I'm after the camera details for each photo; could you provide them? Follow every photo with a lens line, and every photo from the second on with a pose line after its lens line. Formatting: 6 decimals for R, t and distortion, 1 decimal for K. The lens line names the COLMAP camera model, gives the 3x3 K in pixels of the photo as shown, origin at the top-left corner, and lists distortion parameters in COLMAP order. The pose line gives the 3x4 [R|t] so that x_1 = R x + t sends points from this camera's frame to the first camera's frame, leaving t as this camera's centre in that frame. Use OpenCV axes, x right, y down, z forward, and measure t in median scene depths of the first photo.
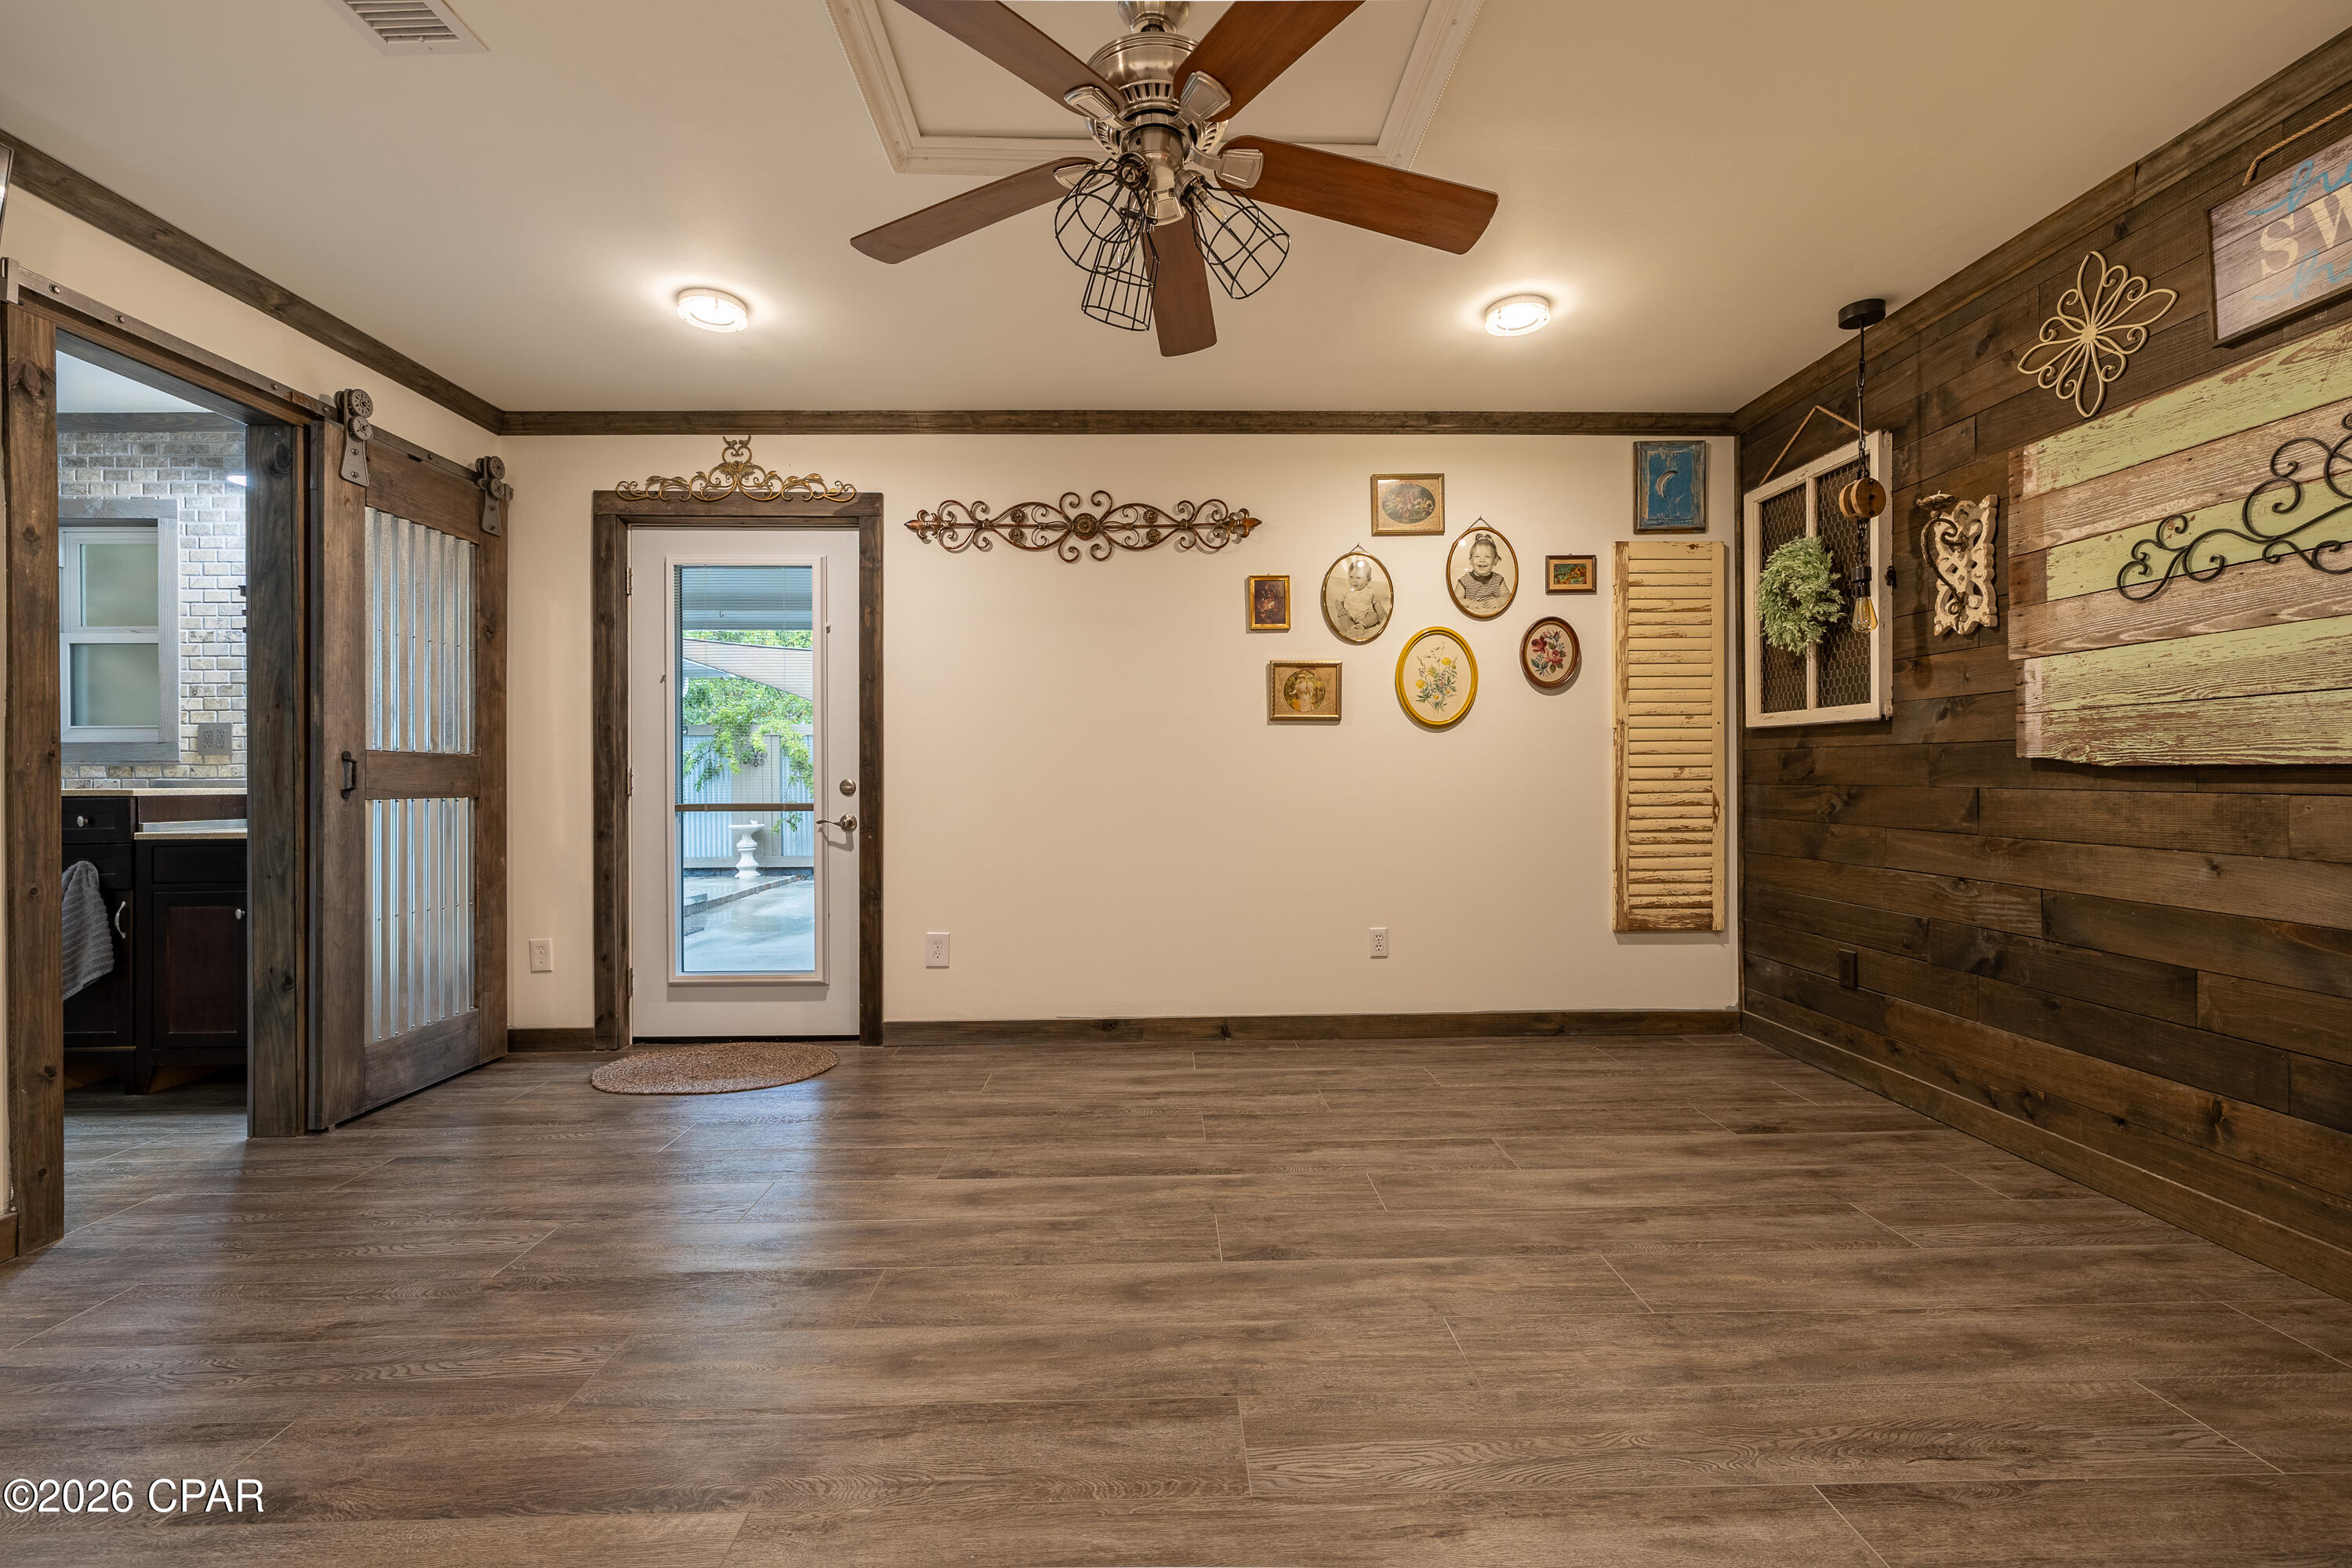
lens RADIAL K [[984.3, 0, 1182.2], [0, 984.3, 775.4], [0, 0, 1]] dist [0.000543, 0.000308]
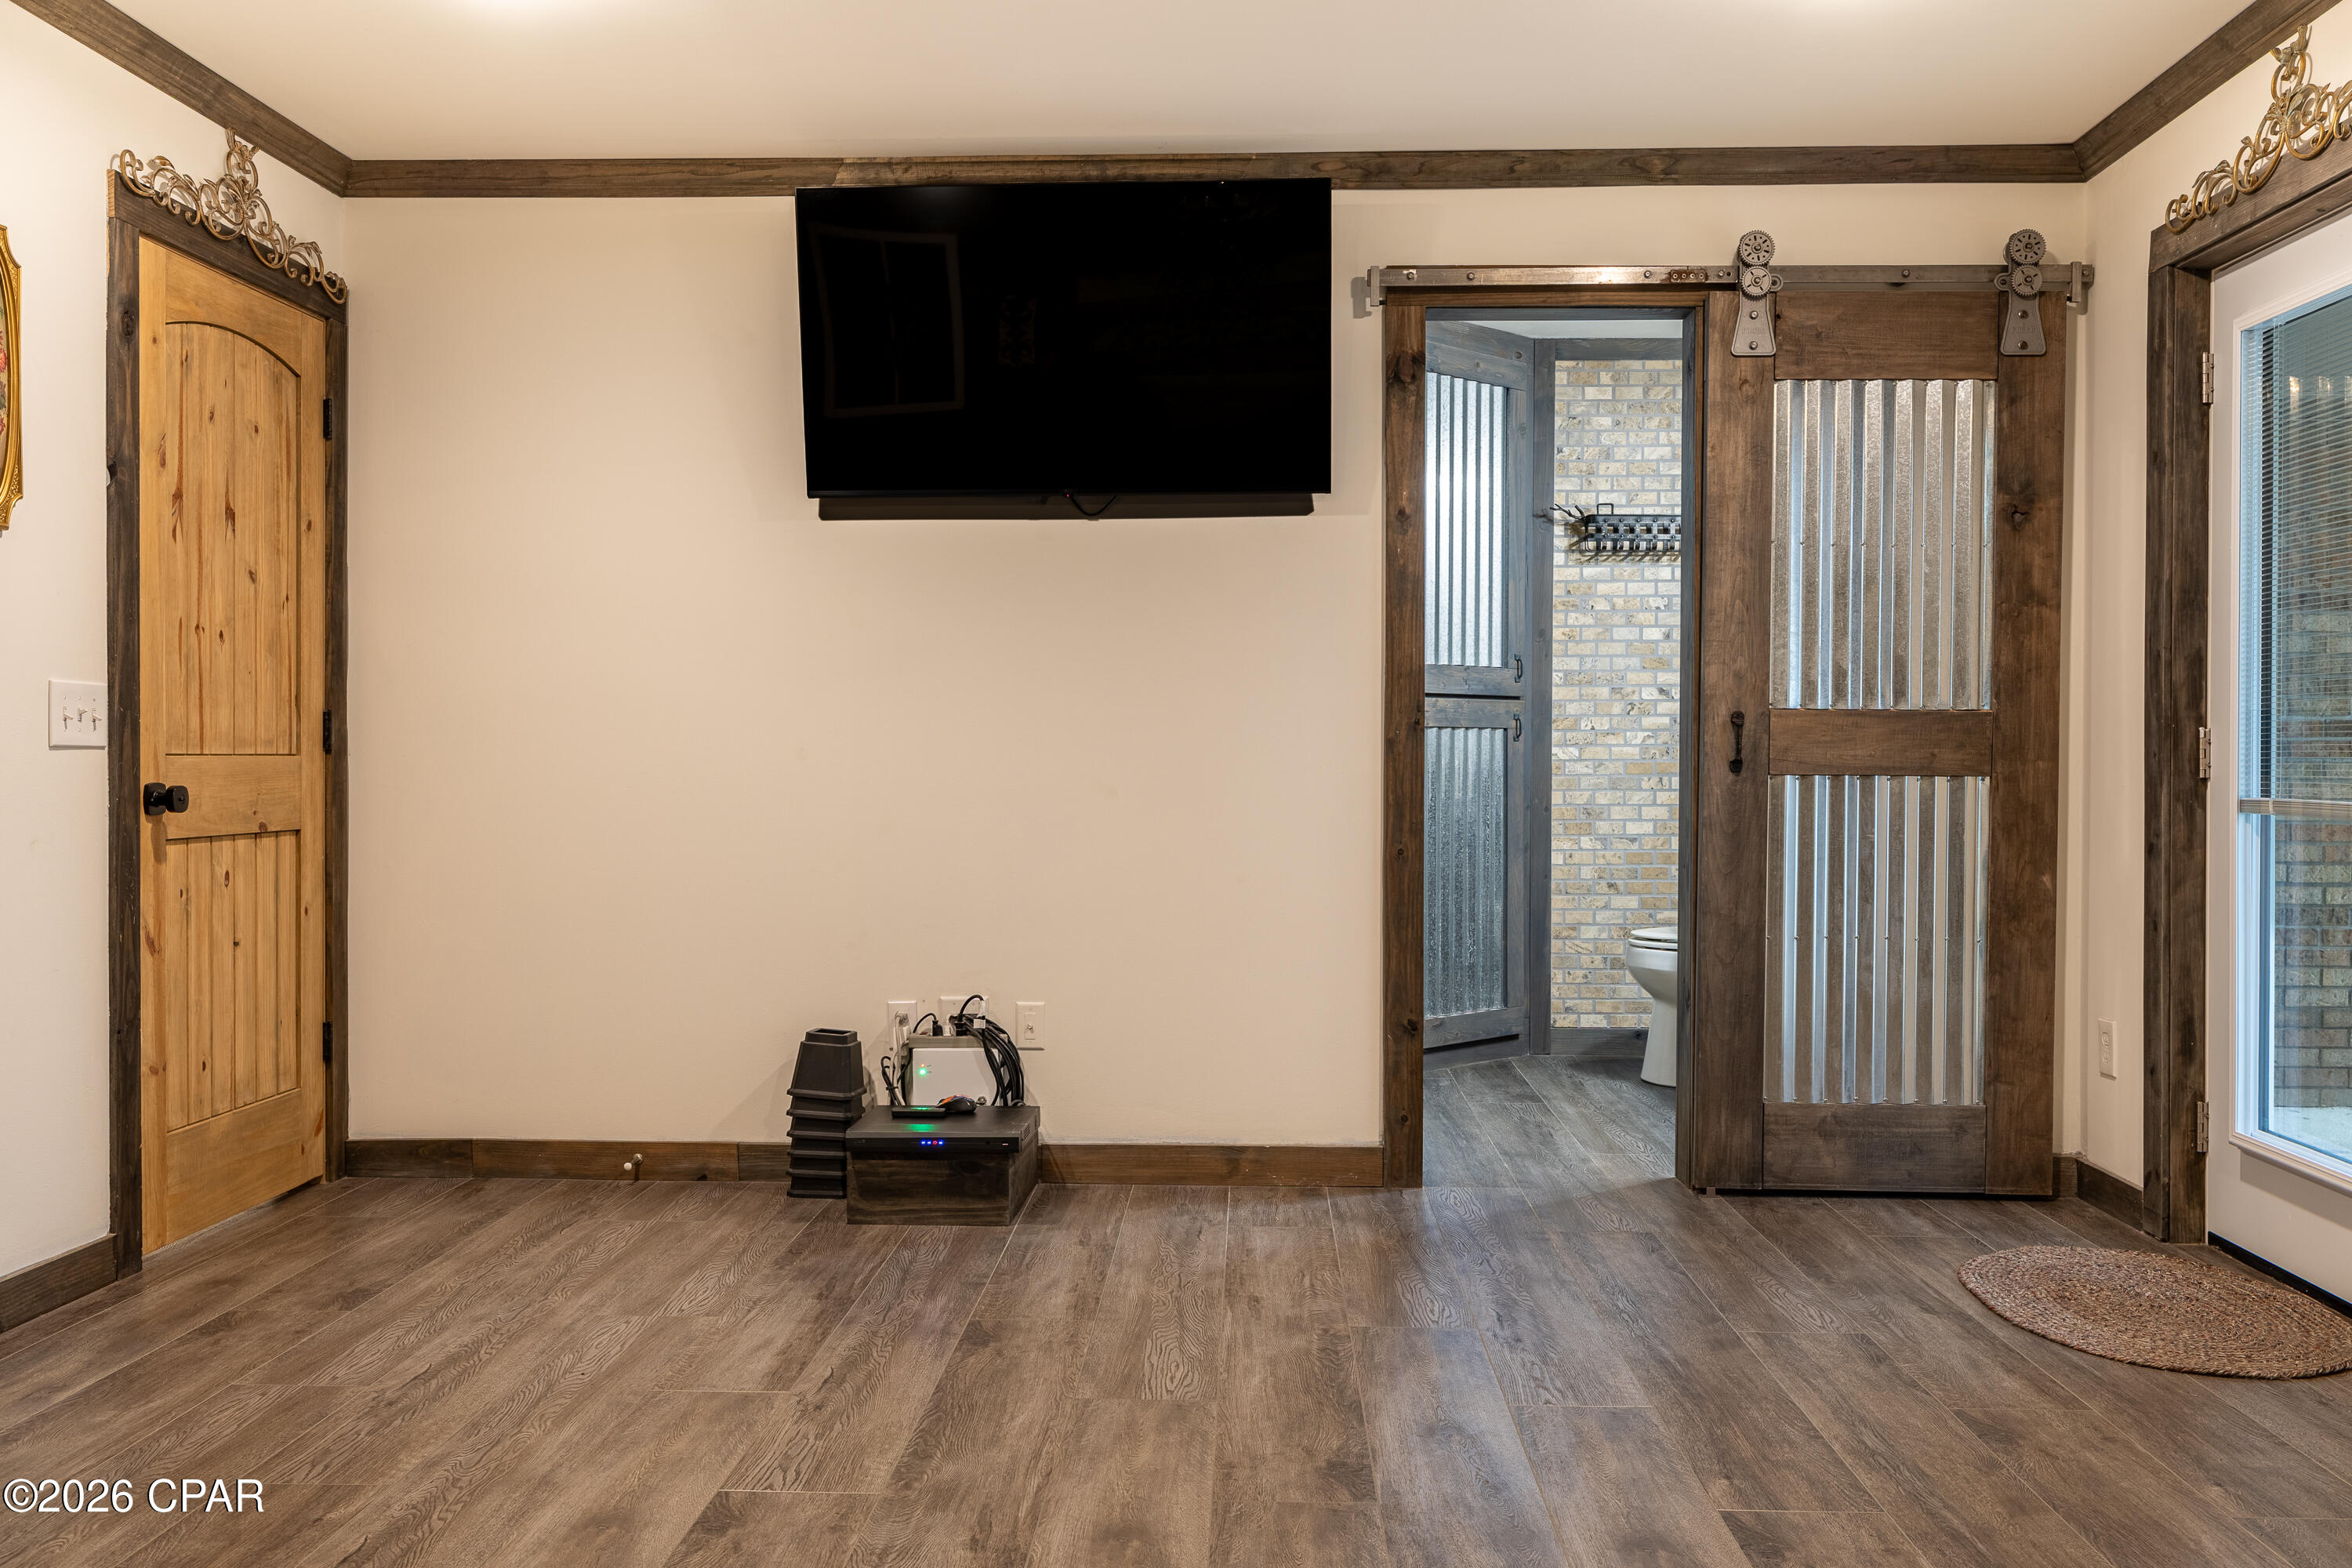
lens RADIAL K [[1905.5, 0, 1173.8], [0, 1905.5, 775.5], [0, 0, 1]] dist [0.000277, -0.000909]
pose [[-0.071654, 0.016539, -0.997292, 0.687448], [-0.000445, 0.999862, 0.016613, 0.001109], [0.997429, 0.001634, -0.071636, 0.690912]]
